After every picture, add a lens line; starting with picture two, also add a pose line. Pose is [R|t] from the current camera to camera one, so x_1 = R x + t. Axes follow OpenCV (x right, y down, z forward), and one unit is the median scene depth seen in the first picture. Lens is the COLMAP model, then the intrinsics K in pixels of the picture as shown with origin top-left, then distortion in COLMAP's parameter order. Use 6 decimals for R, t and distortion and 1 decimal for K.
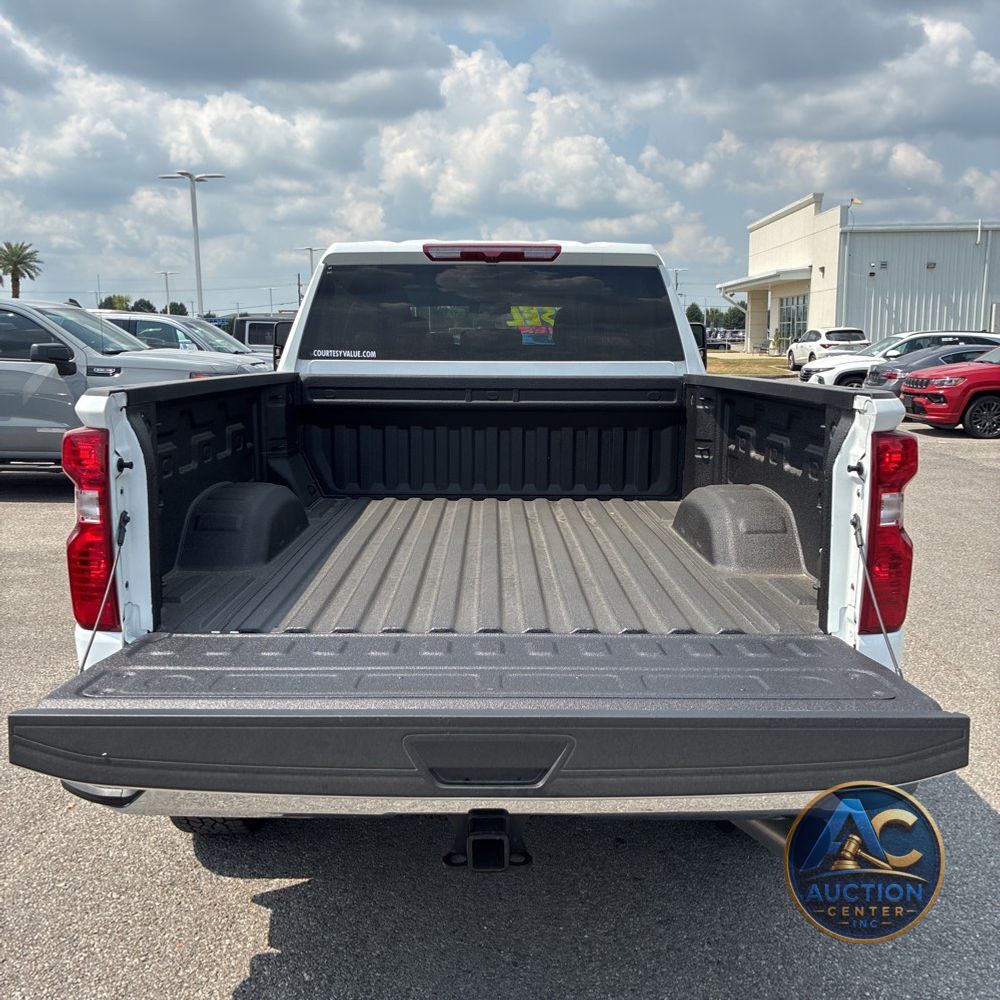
lens RADIAL K [[1009.0, 0, 480.6], [0, 1009.0, 499.6], [0, 0, 1]] dist [0.005450, -0.001564]
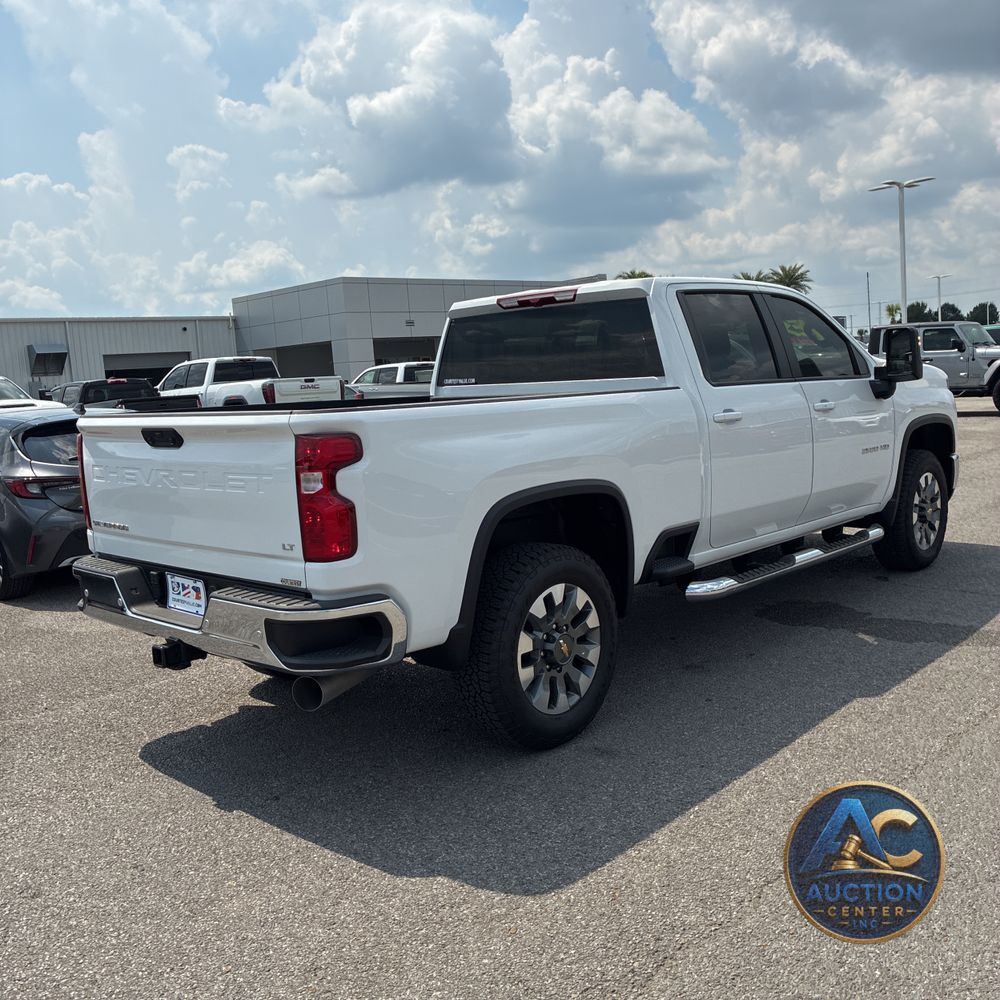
lens RADIAL K [[1006.0, 0, 484.5], [0, 1006.0, 499.5], [0, 0, 1]] dist [0.036089, -0.020063]
pose [[0.729708, 0.037821, -0.682712, 0.850093], [-0.044618, 0.998975, 0.007652, 0.006862], [0.682302, 0.024878, 0.730647, 0.008524]]
